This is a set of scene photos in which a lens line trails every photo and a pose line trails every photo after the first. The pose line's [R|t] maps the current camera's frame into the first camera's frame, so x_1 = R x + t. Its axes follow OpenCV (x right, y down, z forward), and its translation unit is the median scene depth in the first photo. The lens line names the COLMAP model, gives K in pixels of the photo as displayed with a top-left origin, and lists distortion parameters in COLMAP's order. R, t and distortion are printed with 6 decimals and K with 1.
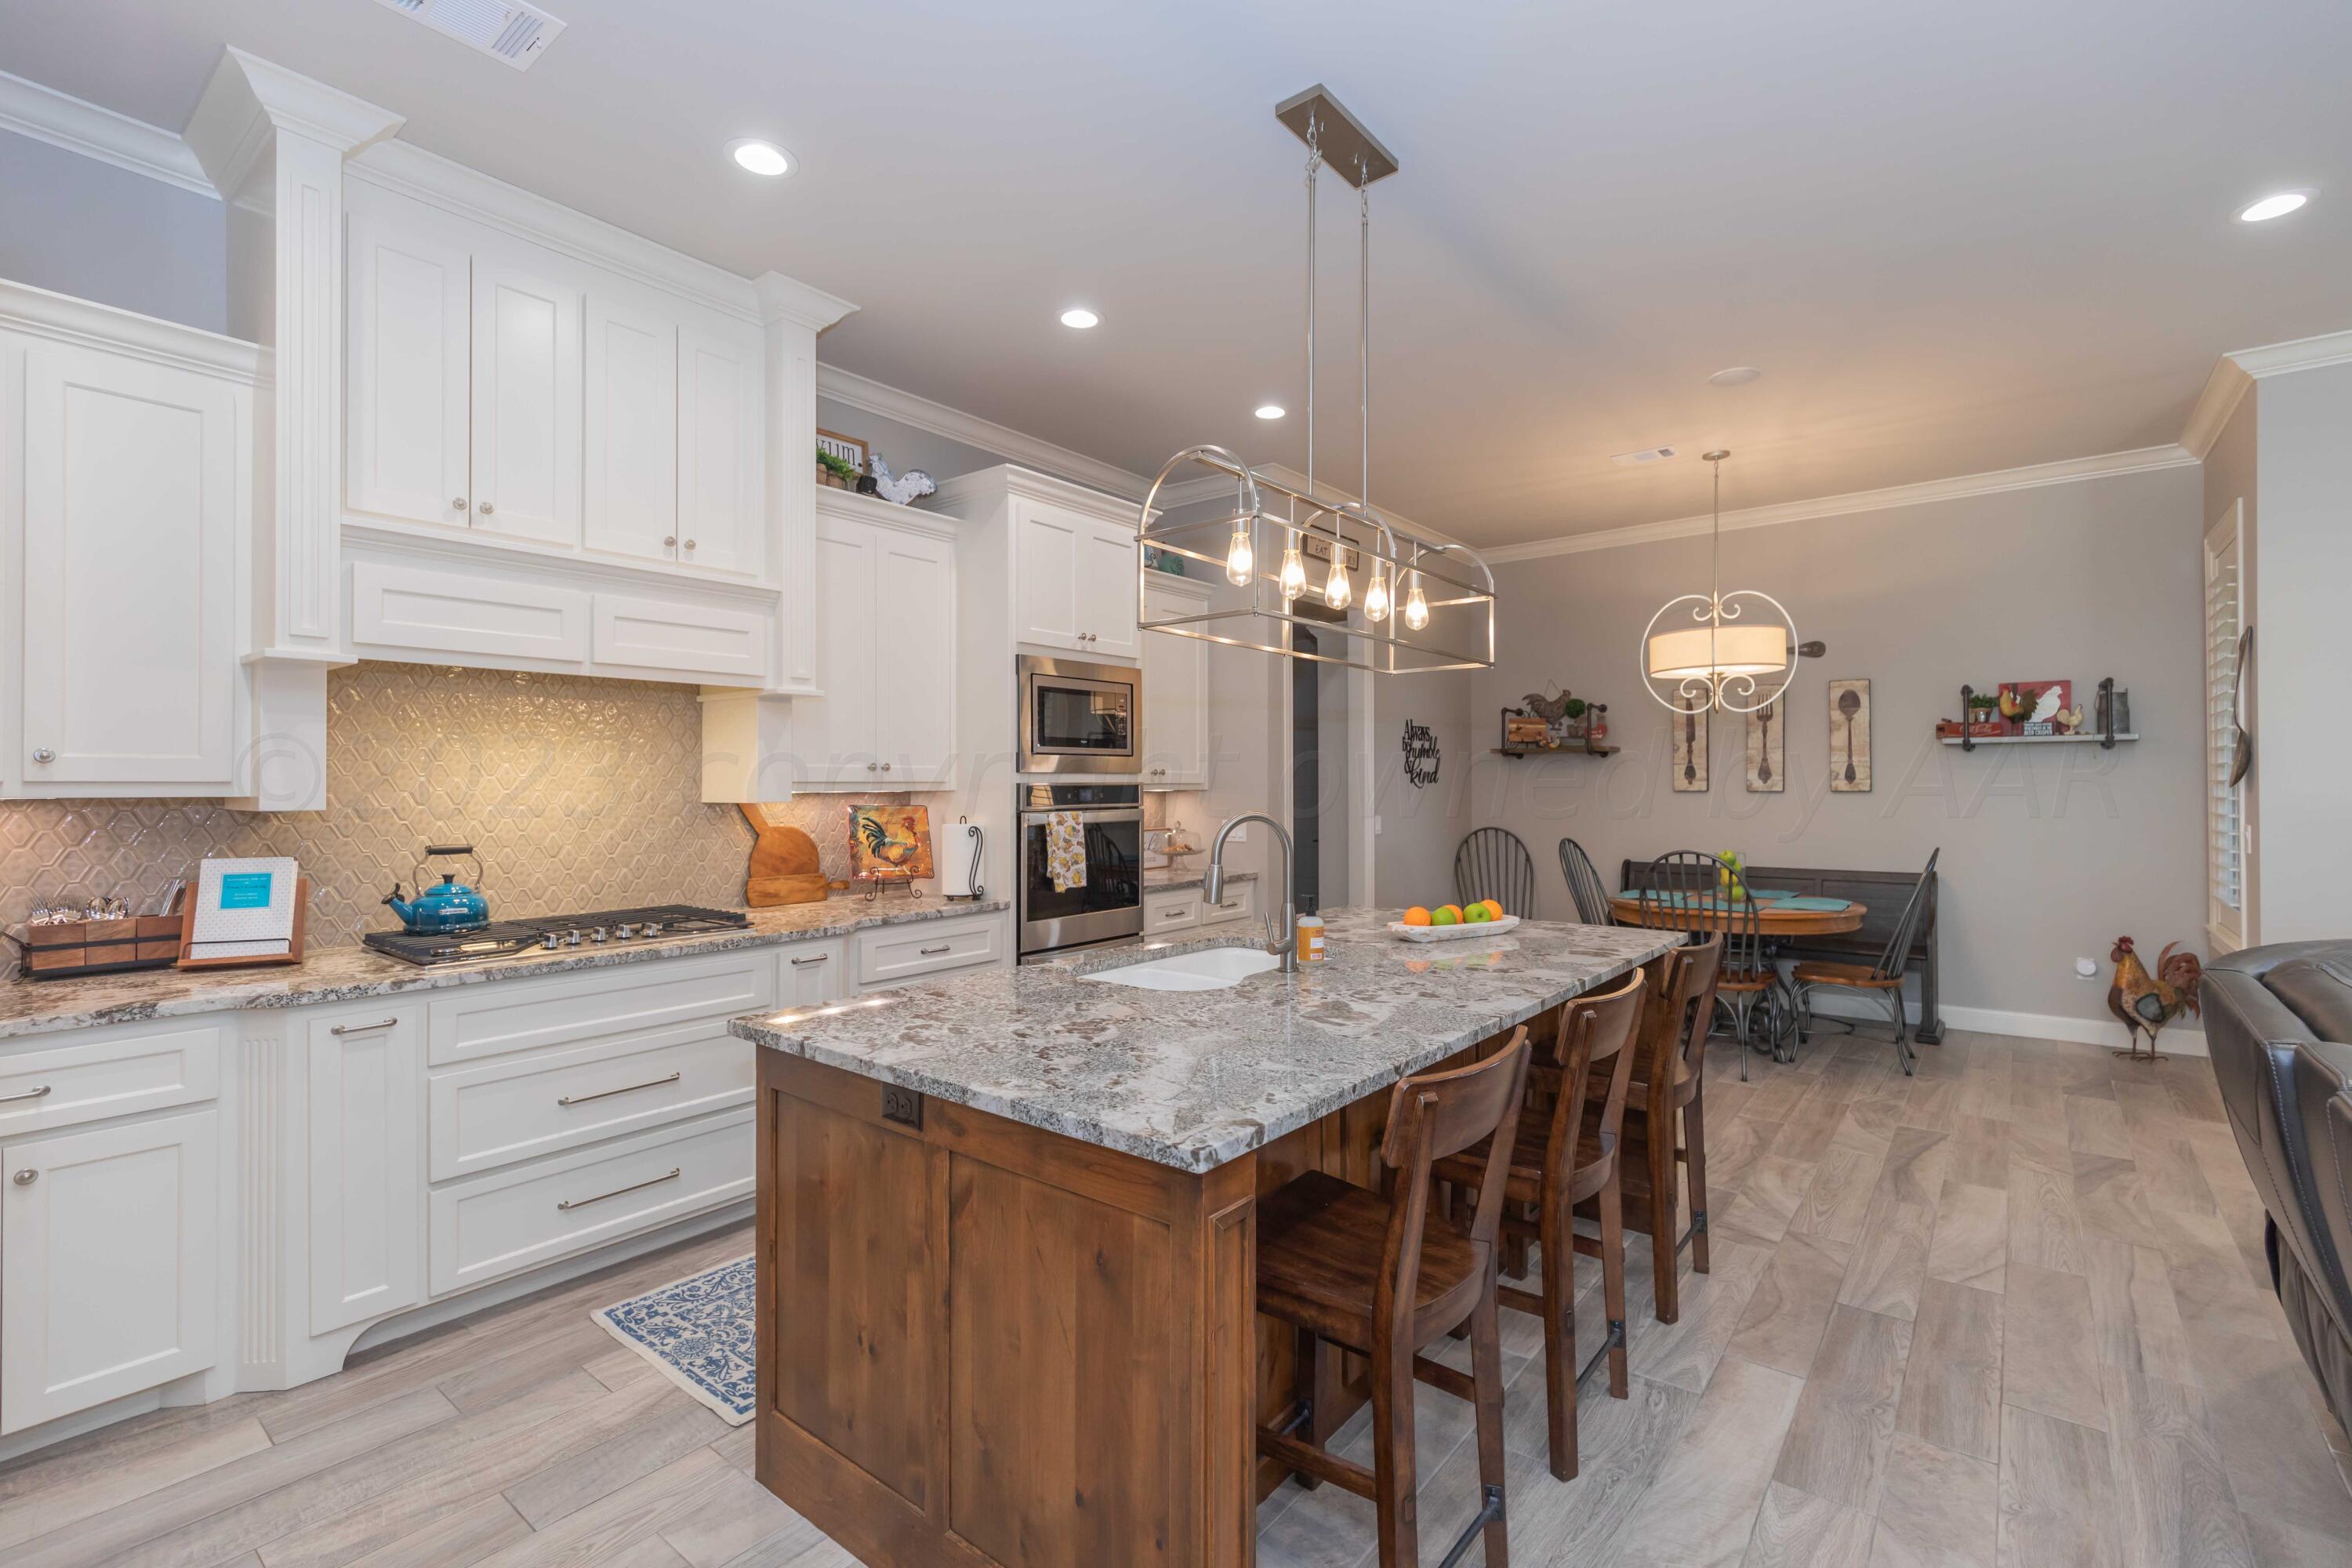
lens RADIAL K [[1046.7, 0, 1194.9], [0, 1046.7, 781.6], [0, 0, 1]] dist [0.002661, -0.000225]
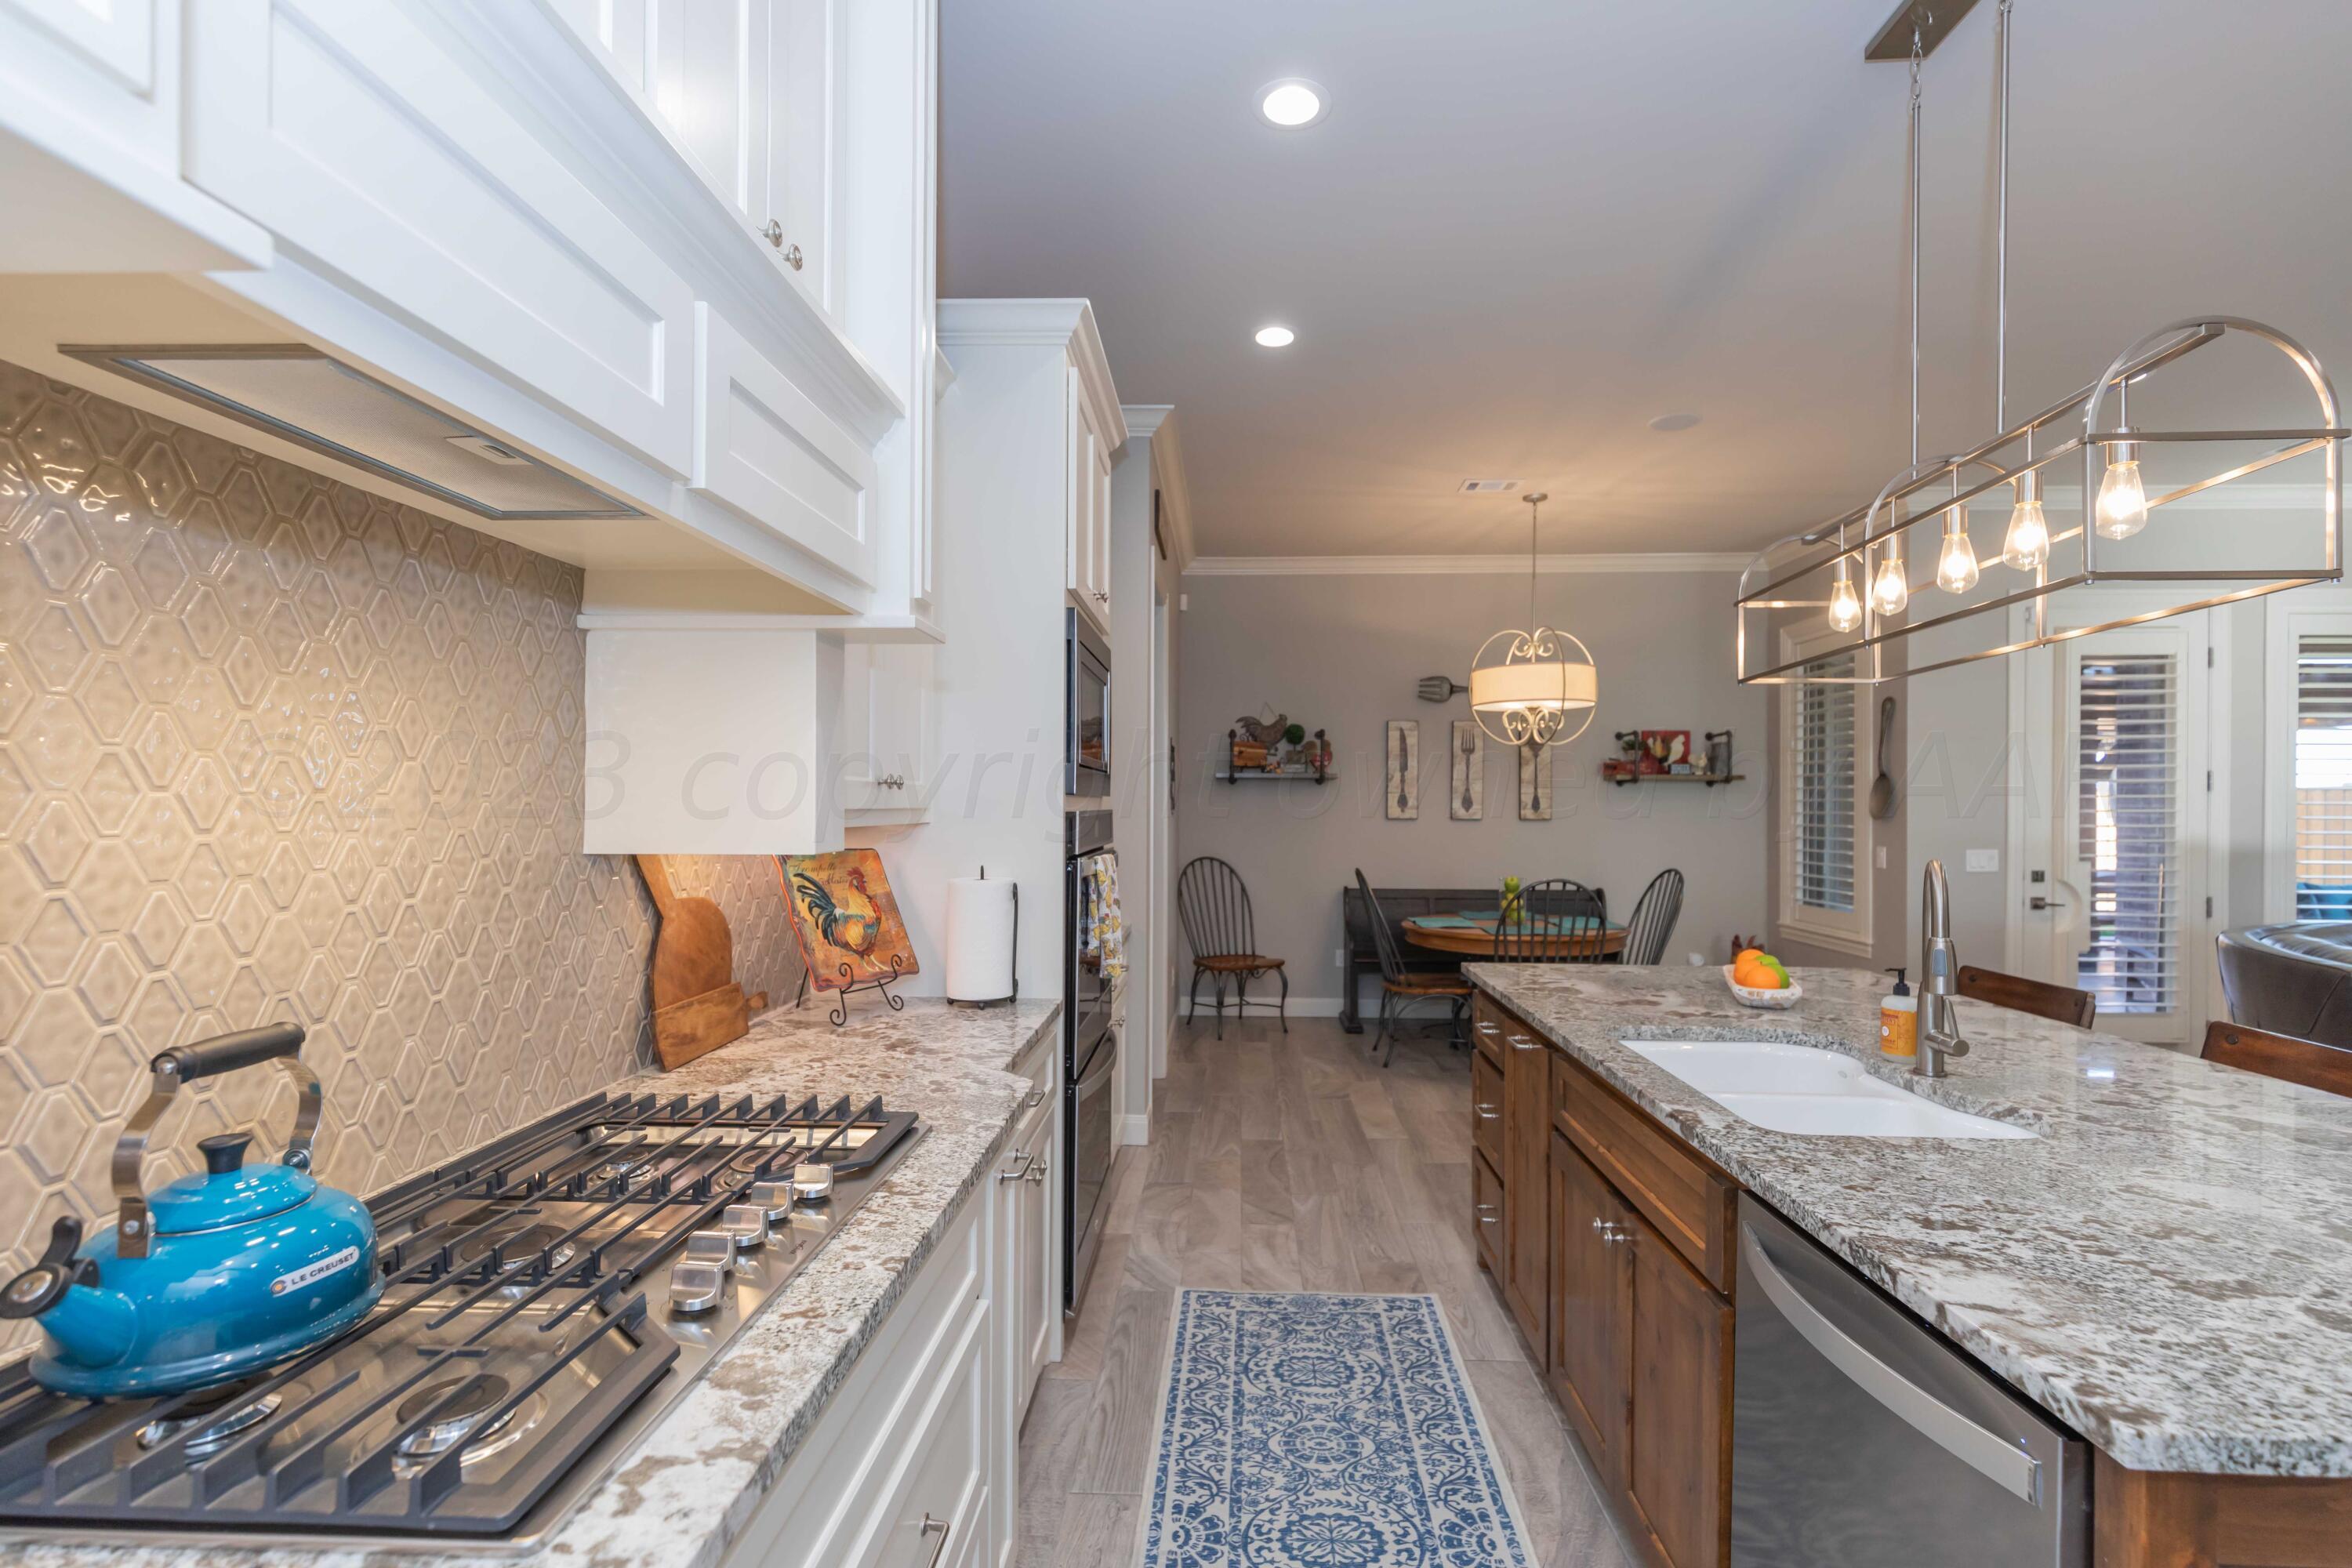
lens RADIAL K [[1046.7, 0, 1194.9], [0, 1046.7, 781.6], [0, 0, 1]] dist [0.002661, -0.000225]
pose [[0.811219, 0.020873, 0.584370, -0.477305], [-0.008681, 0.999682, -0.023657, -0.002226], [-0.584678, 0.014118, 0.811142, 0.443695]]
